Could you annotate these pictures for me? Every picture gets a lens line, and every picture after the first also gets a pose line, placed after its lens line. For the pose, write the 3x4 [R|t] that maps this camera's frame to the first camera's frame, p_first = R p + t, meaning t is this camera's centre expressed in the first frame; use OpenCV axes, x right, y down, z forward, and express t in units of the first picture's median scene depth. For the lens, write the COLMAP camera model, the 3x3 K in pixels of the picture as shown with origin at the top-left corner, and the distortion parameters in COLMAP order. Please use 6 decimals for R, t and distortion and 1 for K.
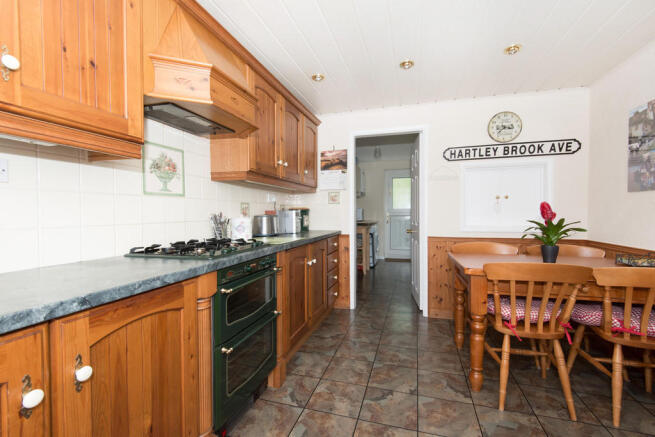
lens RADIAL K [[290.0, 0, 327.5], [0, 290.0, 218.5], [0, 0, 1]] dist [0.001358, 0.000033]
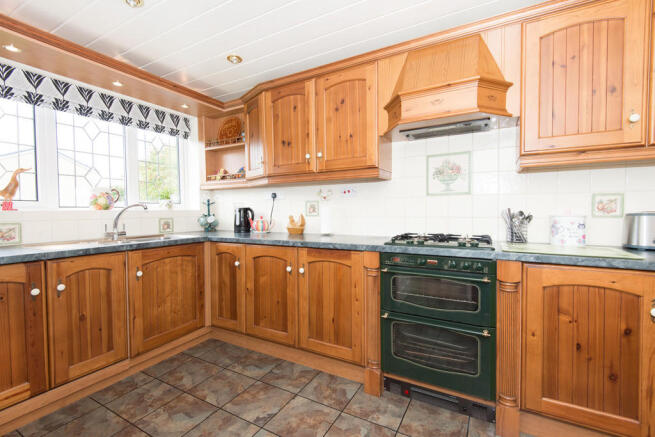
lens RADIAL K [[298.9, 0, 327.5], [0, 298.9, 218.5], [0, 0, 1]] dist [-0.001103, -0.000333]
pose [[-0.217324, 0.024140, -0.975801, 0.777014], [-0.012651, 0.999541, 0.027545, -0.009744], [0.976017, 0.018331, -0.216919, 0.801351]]
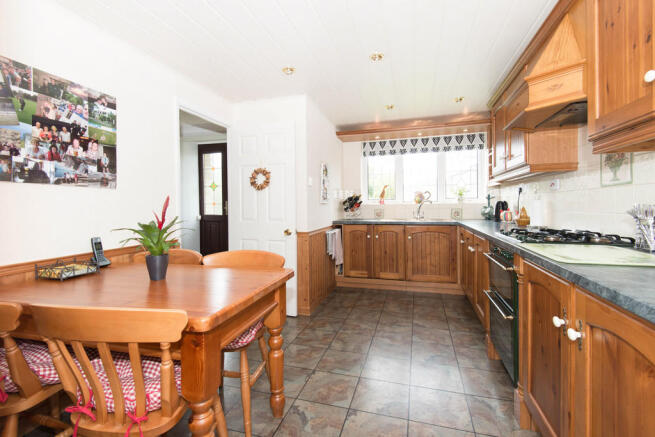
lens RADIAL K [[297.5, 0, 326.1], [0, 297.5, 209.9], [0, 0, 1]] dist [0.002516, -0.000120]
pose [[-0.999982, 0.004425, 0.003941, 0.404371], [0.004569, 0.999296, 0.037247, -0.041497], [-0.003774, 0.037265, -0.999298, 2.040080]]
